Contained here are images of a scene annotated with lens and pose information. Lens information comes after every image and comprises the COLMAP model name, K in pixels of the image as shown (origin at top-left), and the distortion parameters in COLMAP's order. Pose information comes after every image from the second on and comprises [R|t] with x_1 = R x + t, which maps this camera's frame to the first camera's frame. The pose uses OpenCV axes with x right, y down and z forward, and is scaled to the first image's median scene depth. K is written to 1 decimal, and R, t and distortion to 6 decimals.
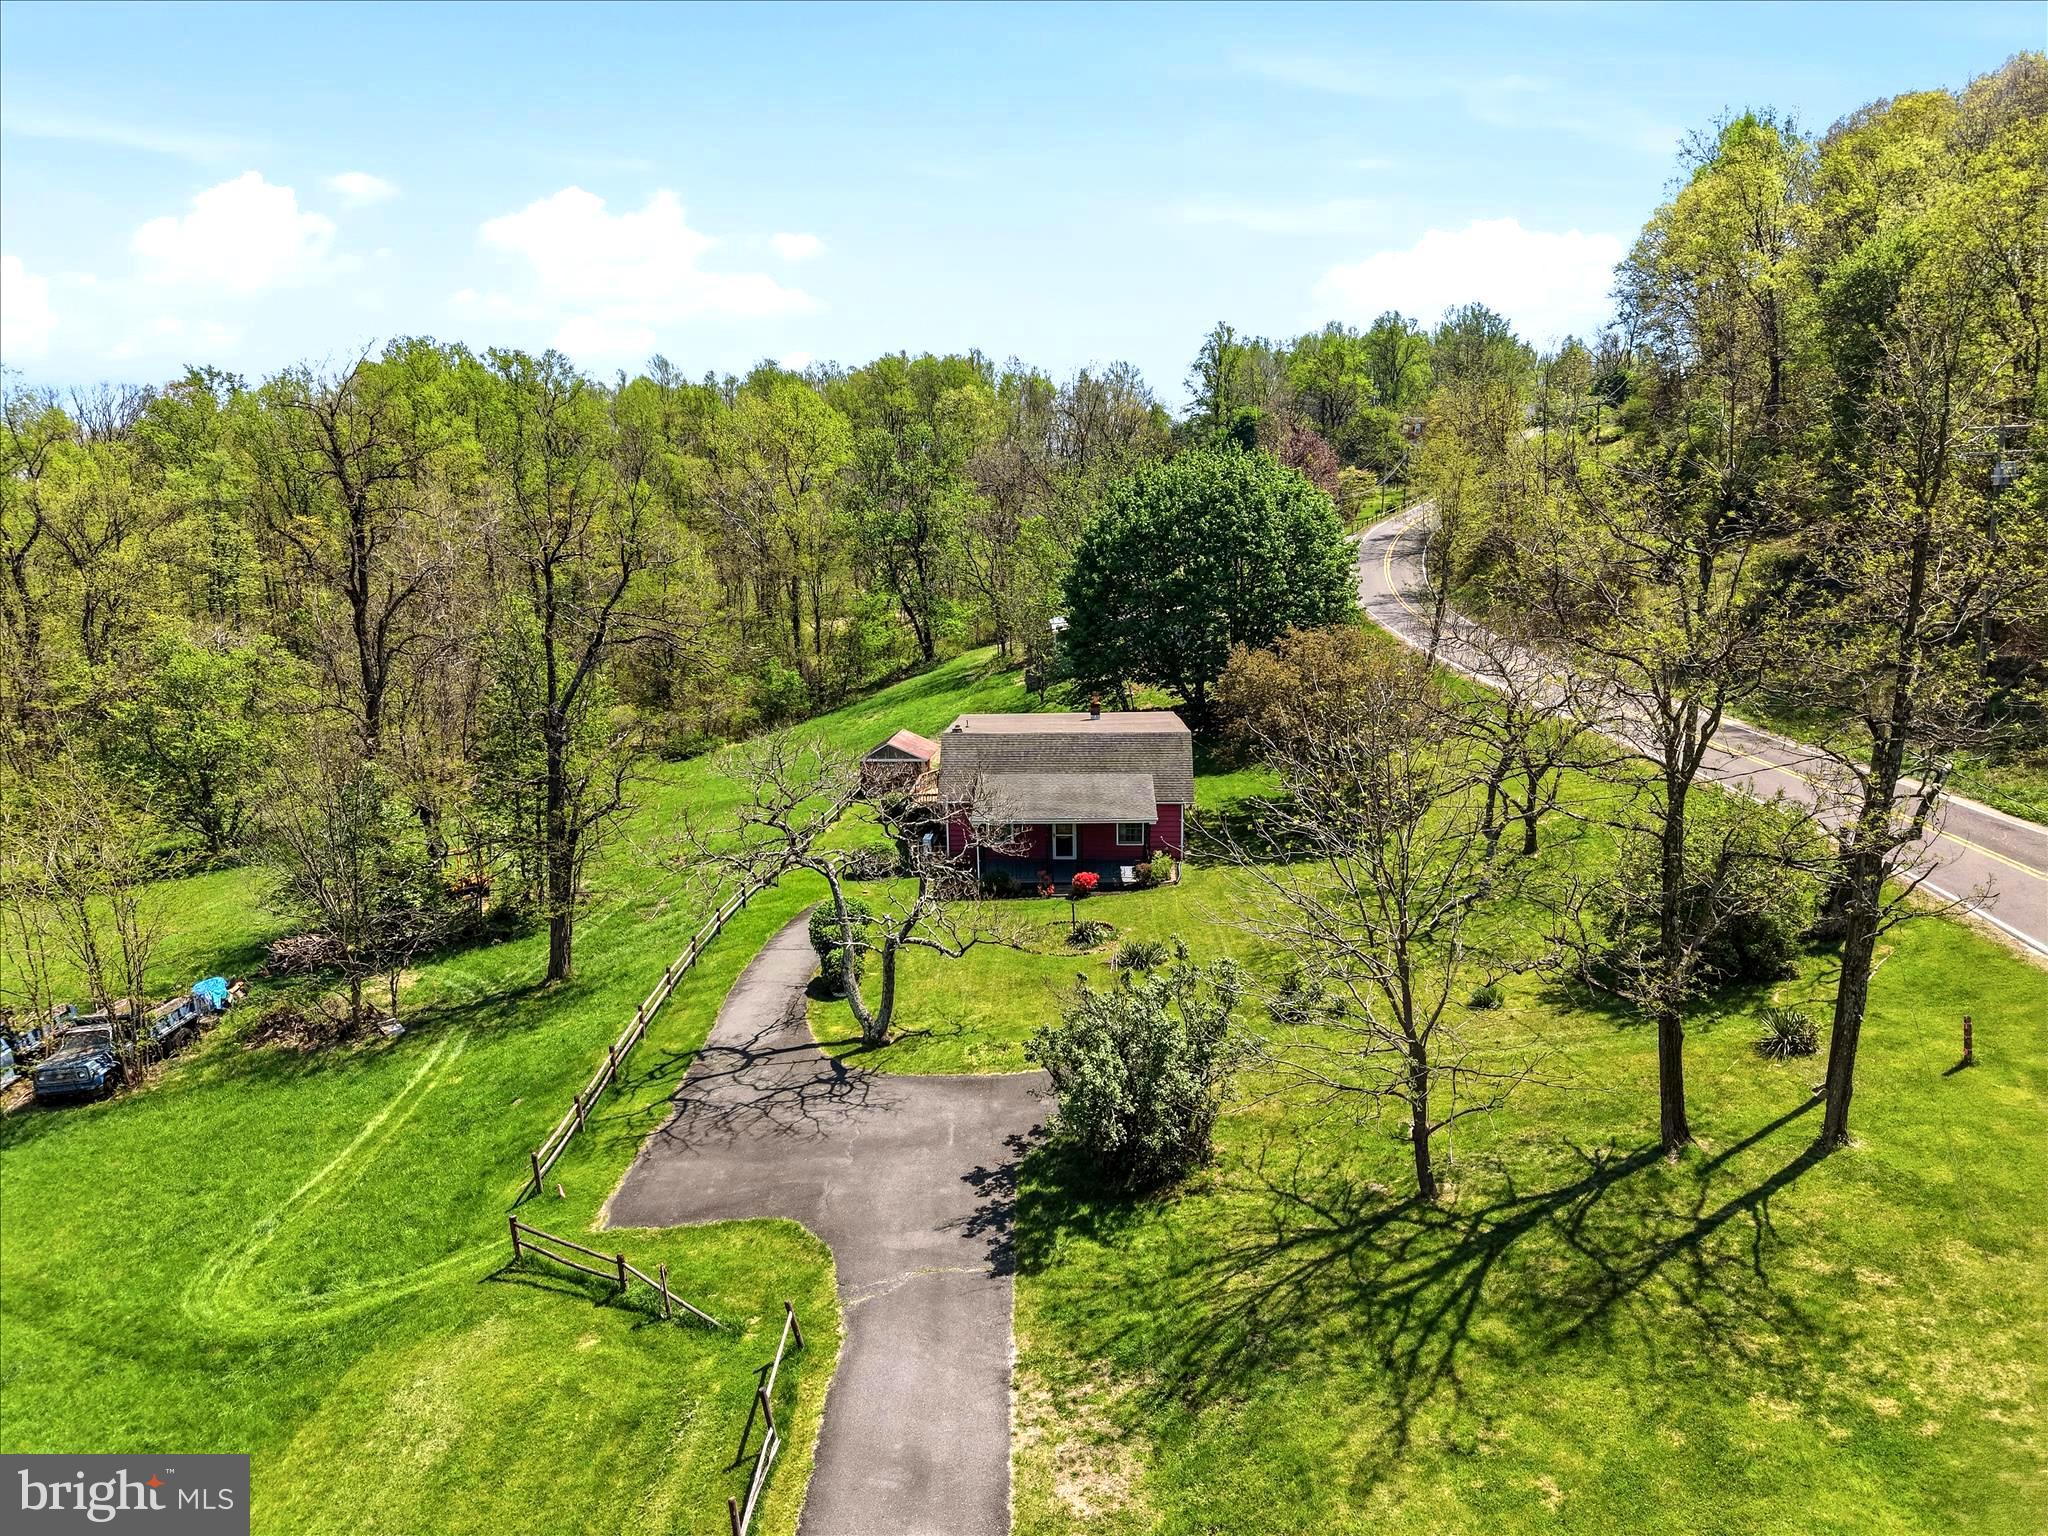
lens RADIAL K [[1370.3, 0, 1020.1], [0, 1370.3, 759.8], [0, 0, 1]] dist [0.046749, -0.082450]
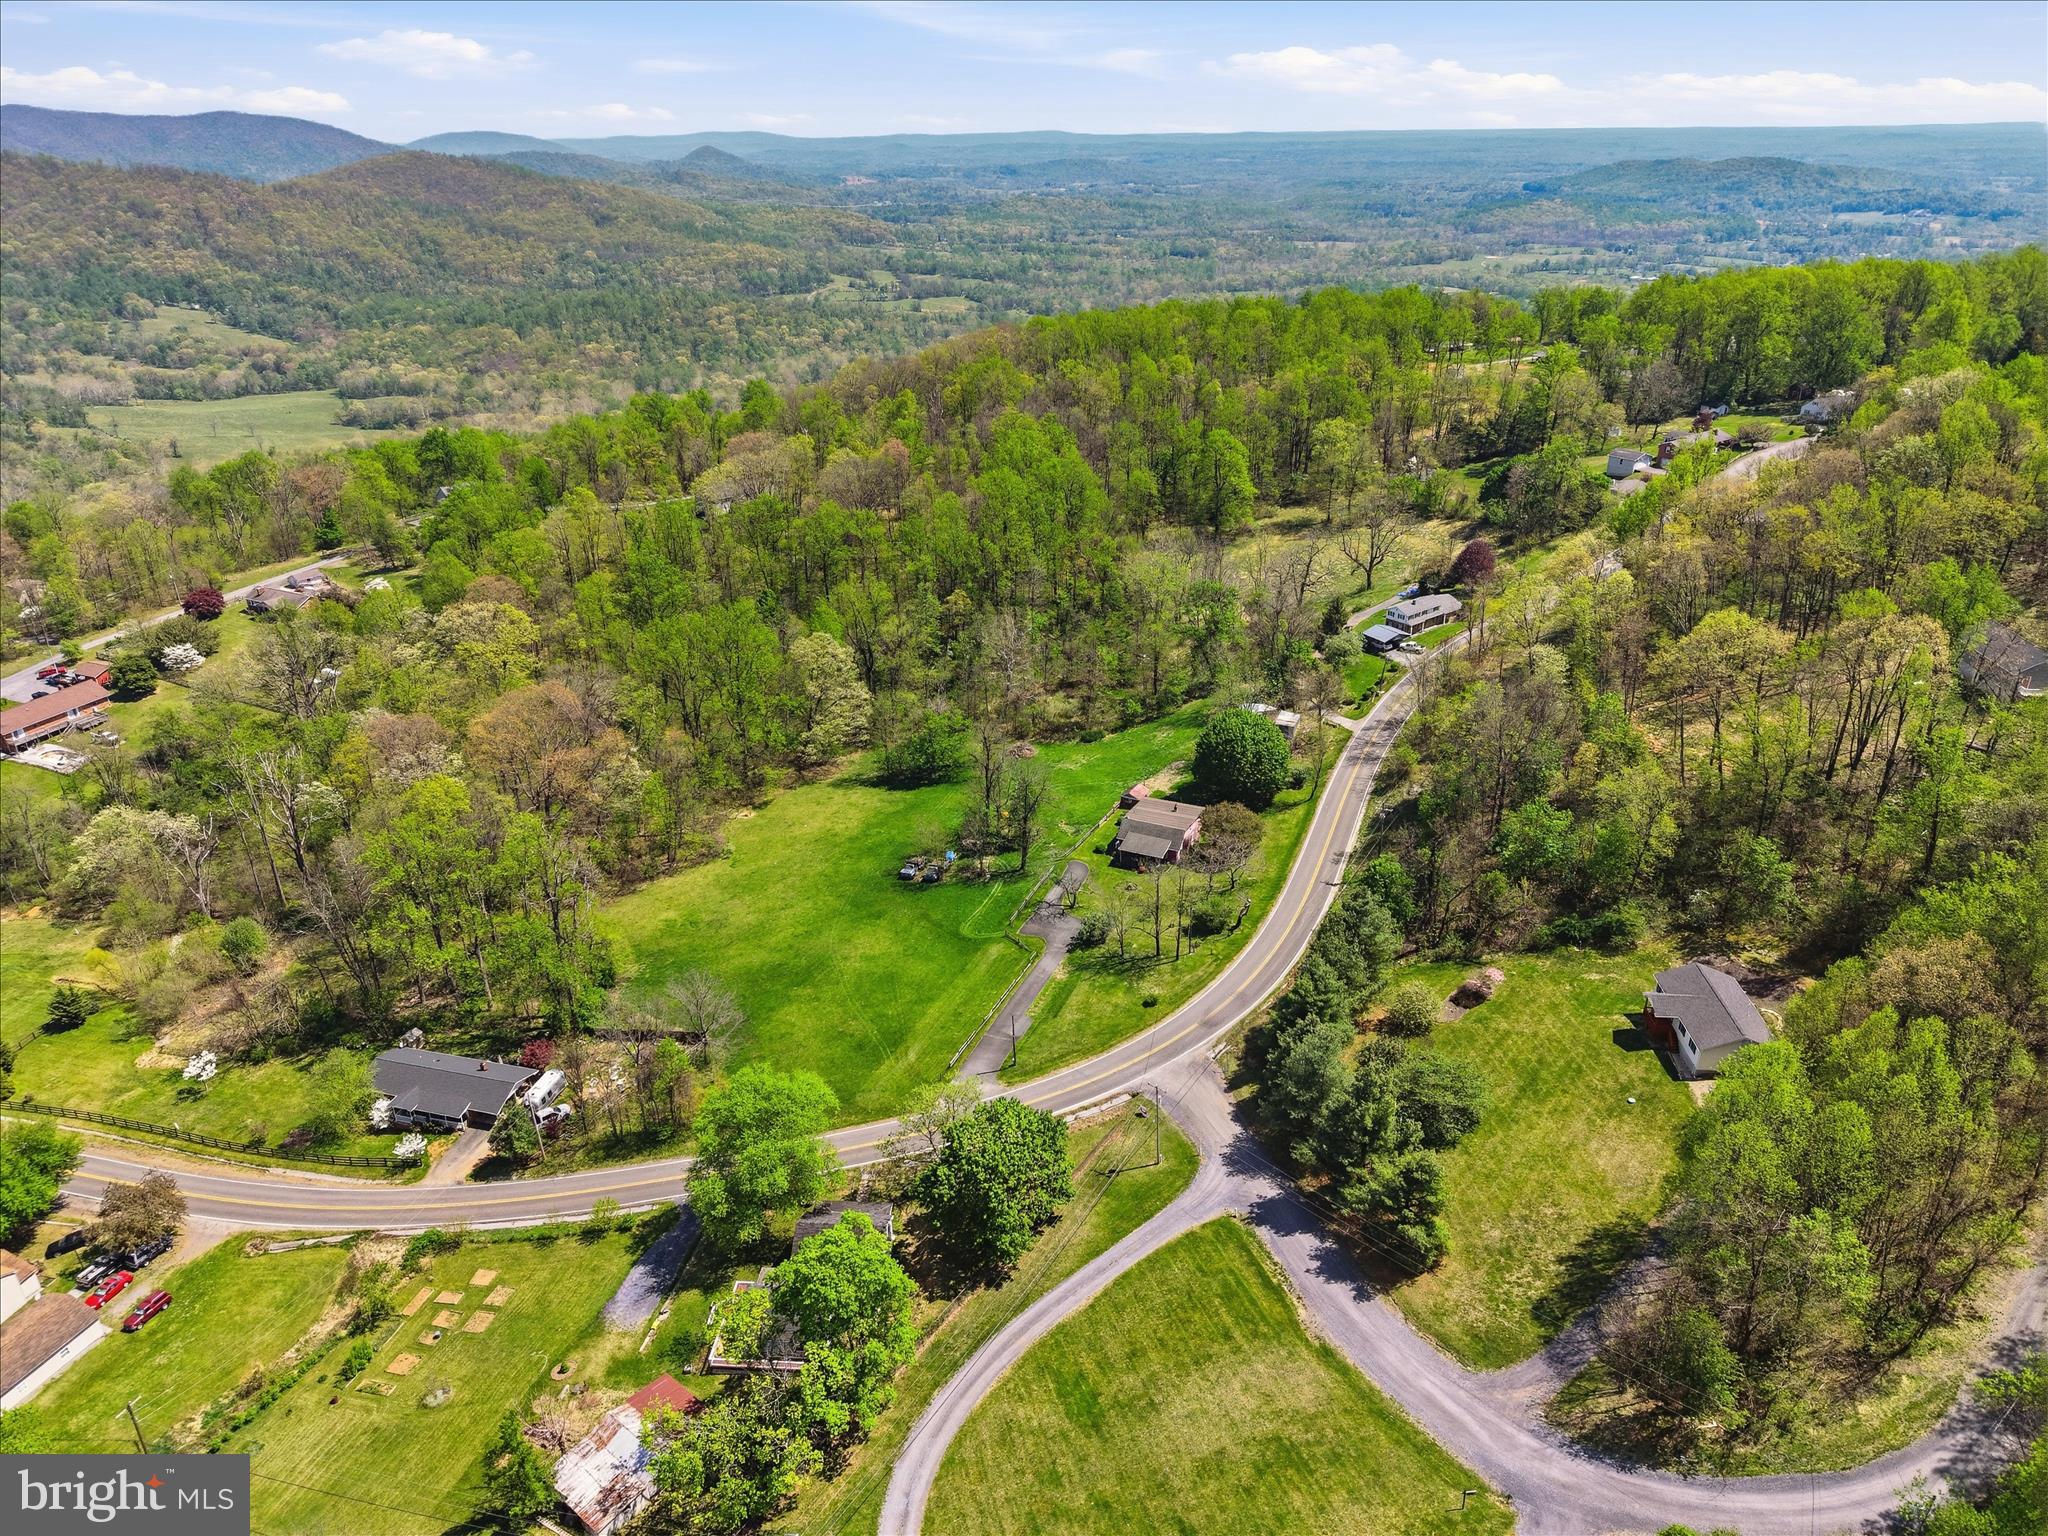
lens RADIAL K [[1349.8, 0, 1024.6], [0, 1349.8, 768.2], [0, 0, 1]] dist [0.046868, -0.038719]
pose [[0.922402, 0.186061, -0.338460, 0.840784], [-0.097433, 0.960070, 0.262244, -1.005650], [0.373739, -0.208917, 0.903699, -2.222617]]
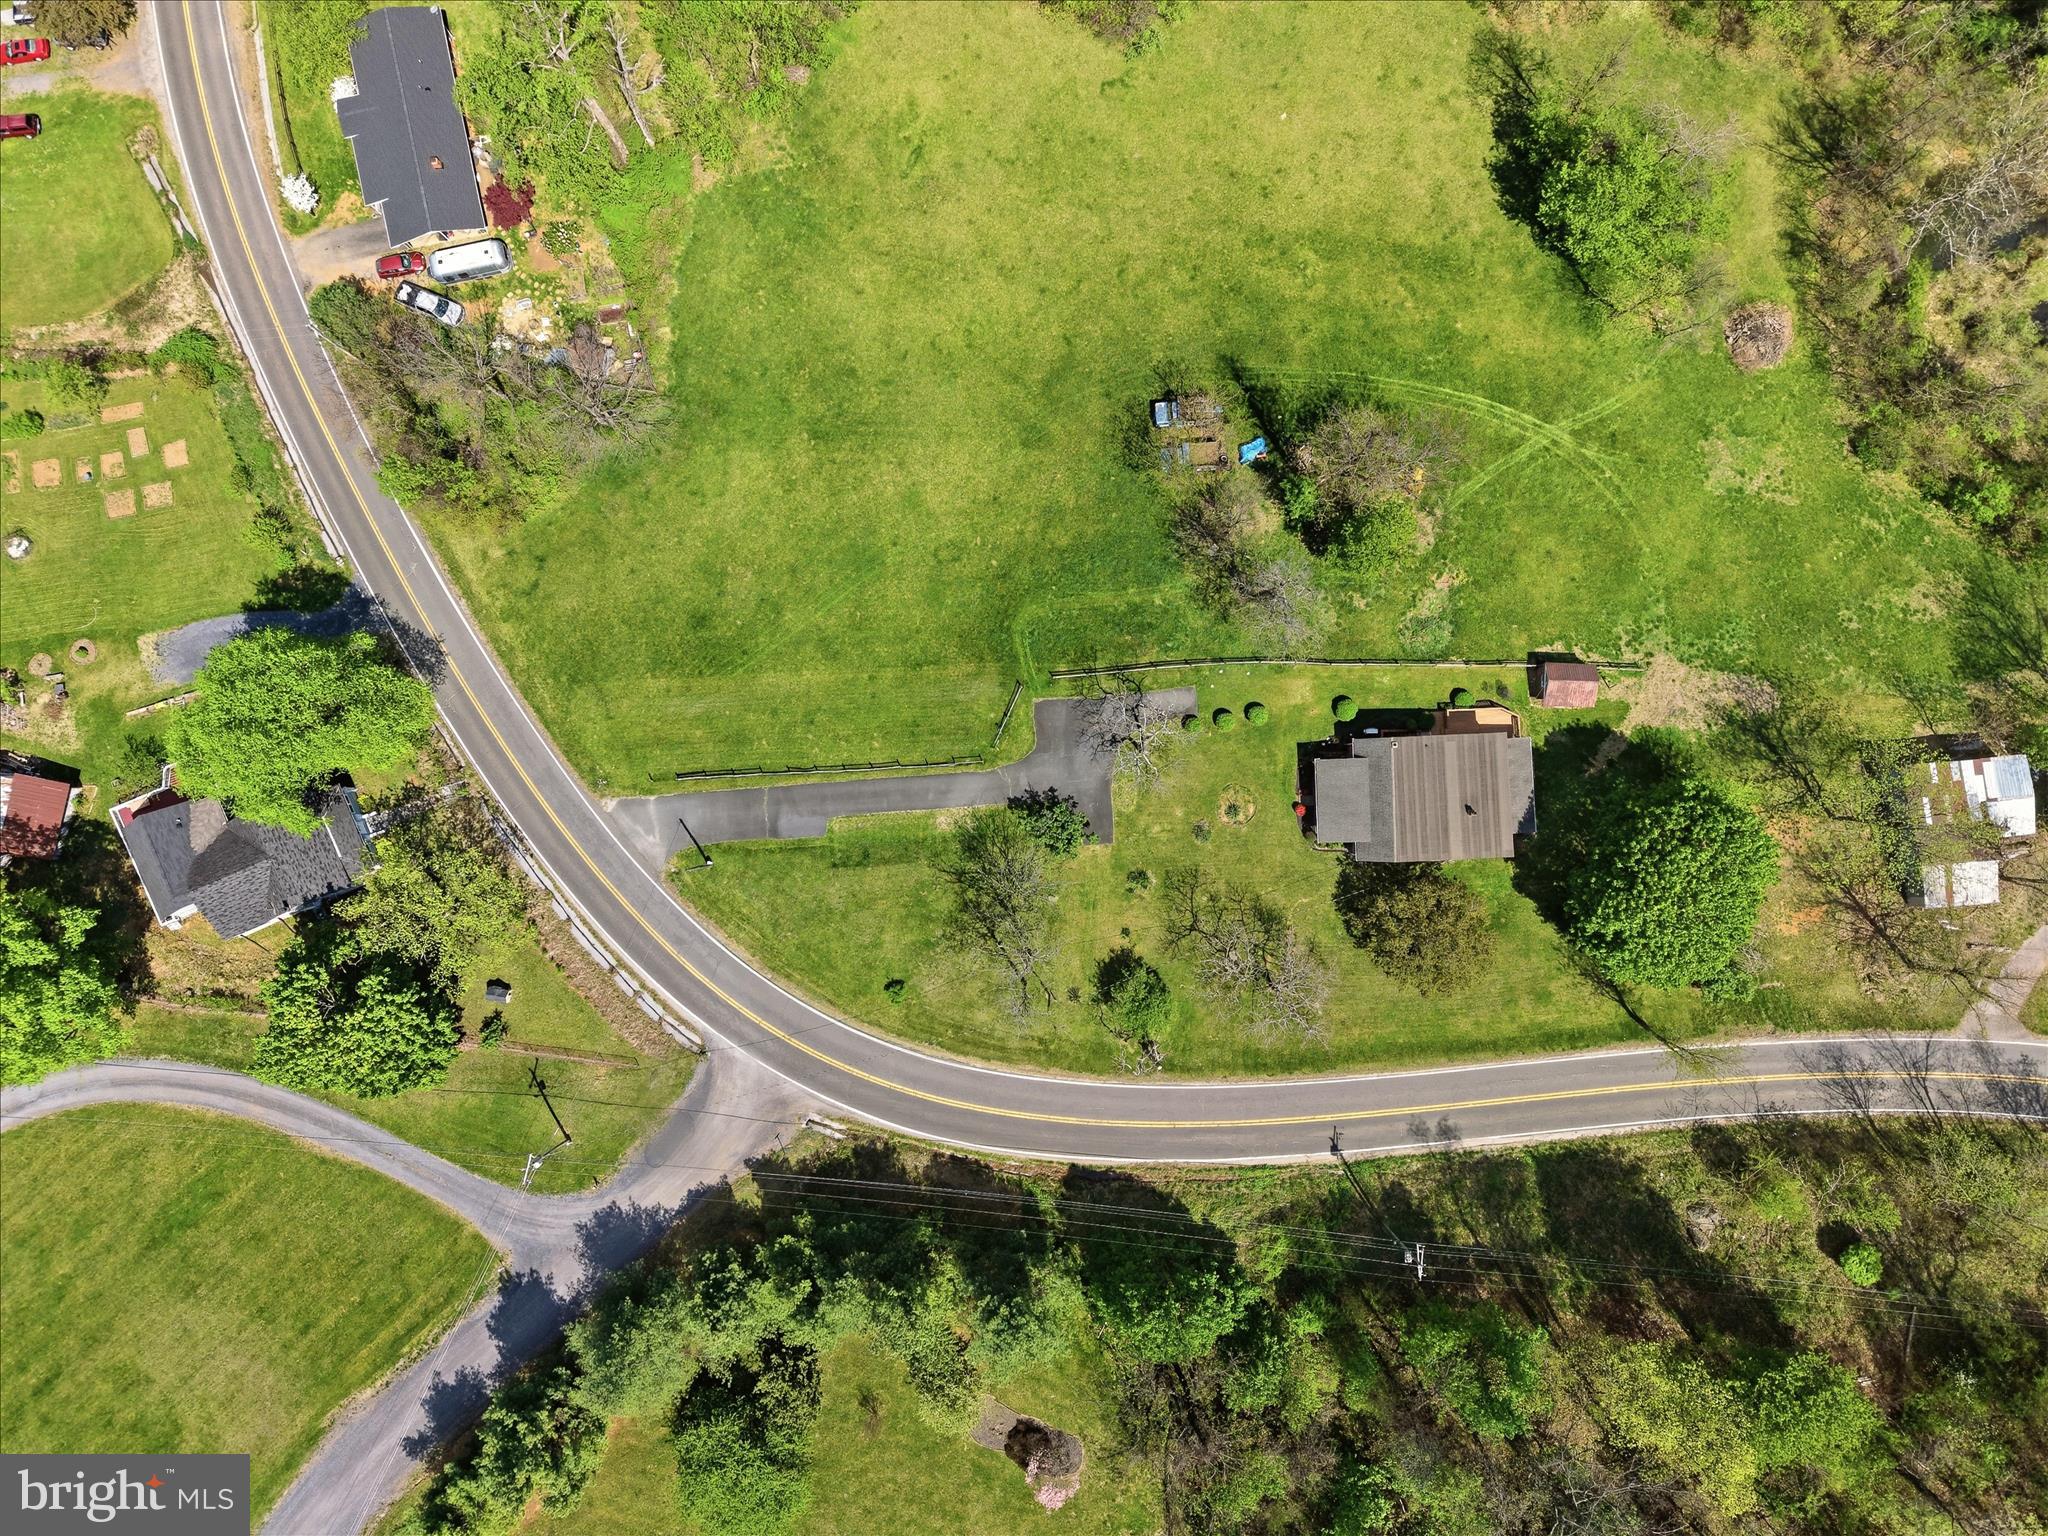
lens RADIAL K [[1380.7, 0, 1019.0], [0, 1380.7, 770.7], [0, 0, 1]] dist [0.025936, -0.016239]
pose [[0.080579, 0.996511, 0.021753, -0.087917], [-0.186845, -0.006336, 0.982369, -1.741030], [0.979079, -0.083223, 0.185682, 0.079599]]
